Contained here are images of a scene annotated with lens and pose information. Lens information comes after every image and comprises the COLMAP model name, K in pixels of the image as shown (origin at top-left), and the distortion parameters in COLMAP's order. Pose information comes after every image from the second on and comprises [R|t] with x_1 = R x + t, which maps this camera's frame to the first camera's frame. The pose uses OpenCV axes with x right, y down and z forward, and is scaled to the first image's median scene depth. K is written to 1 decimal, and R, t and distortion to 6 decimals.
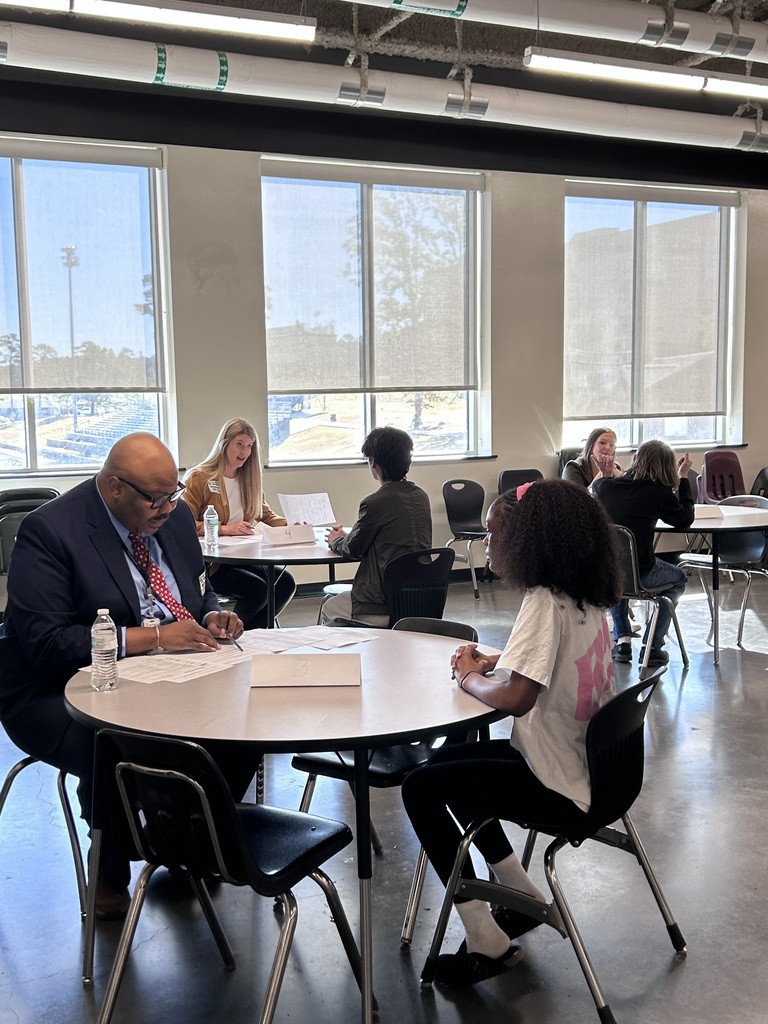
lens RADIAL K [[1215.4, 0, 380.0], [0, 1215.4, 515.8], [0, 0, 1]] dist [0.040075, 0.000000]
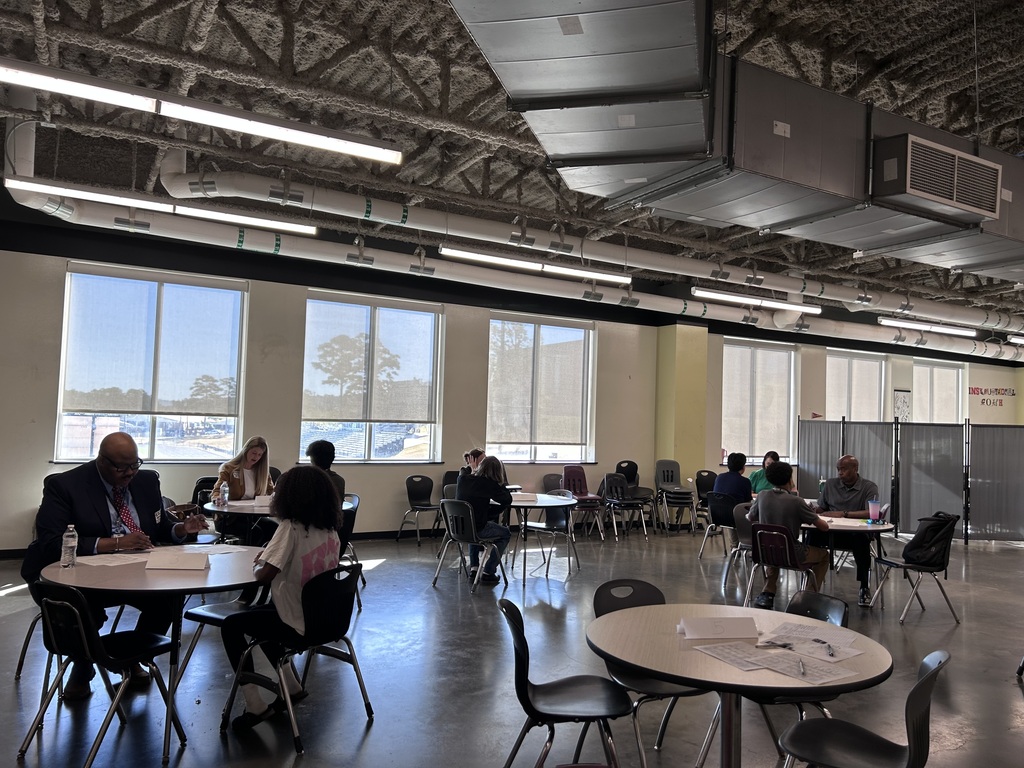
lens RADIAL K [[761.7, 0, 519.3], [0, 761.7, 384.2], [0, 0, 1]] dist [0.023117, -0.006932]
pose [[0.996119, 0.049868, 0.072520, 0.148215], [-0.037976, 0.986870, -0.156986, 0.008141], [-0.079397, 0.153623, 0.984935, -0.112813]]
